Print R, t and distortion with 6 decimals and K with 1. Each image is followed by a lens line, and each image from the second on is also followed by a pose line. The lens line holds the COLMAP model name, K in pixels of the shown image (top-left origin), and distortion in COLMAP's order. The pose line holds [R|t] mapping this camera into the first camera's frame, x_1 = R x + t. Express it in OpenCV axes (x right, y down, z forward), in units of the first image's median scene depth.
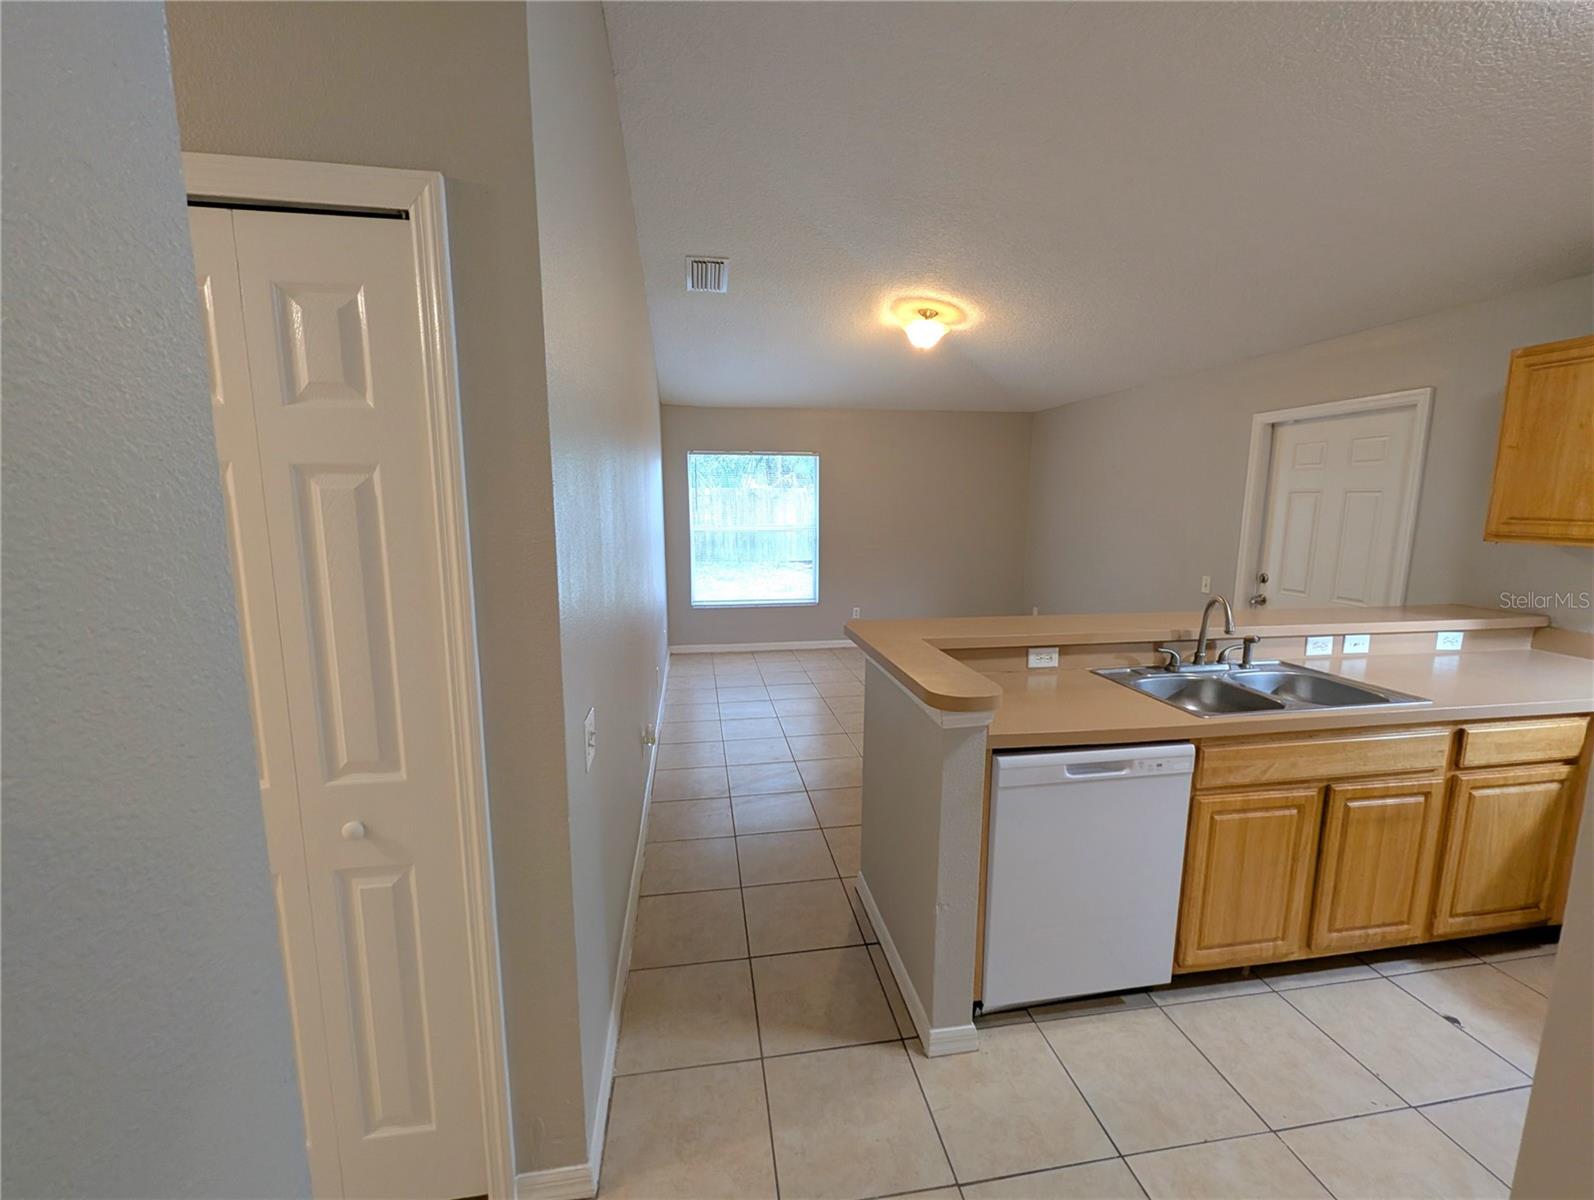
lens RADIAL K [[656.7, 0, 798.6], [0, 656.7, 598.7], [0, 0, 1]] dist [0.004228, -0.000835]
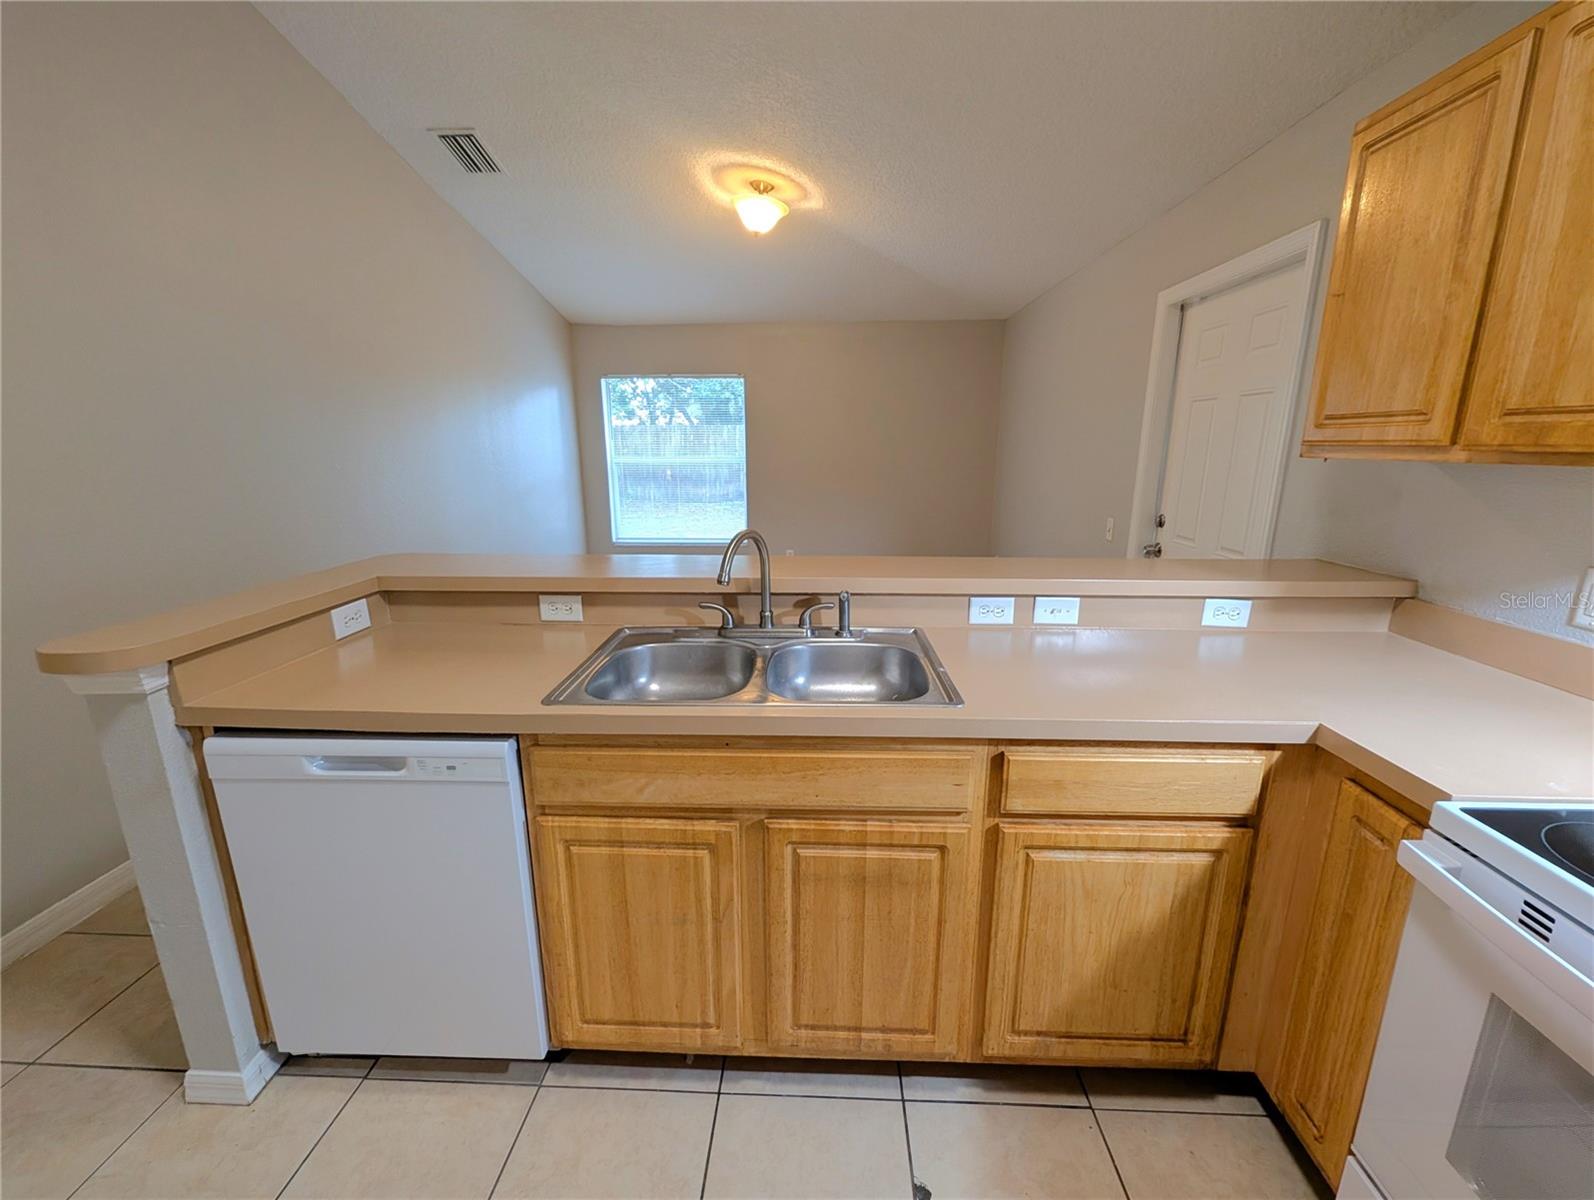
lens RADIAL K [[656.7, 0, 796.0], [0, 656.7, 598.7], [0, 0, 1]] dist [0.004228, -0.000835]
pose [[0.979460, 0.043683, -0.196852, 0.894439], [-0.027134, 0.995926, 0.085996, 0.007696], [0.199807, -0.078888, 0.976654, 0.362616]]
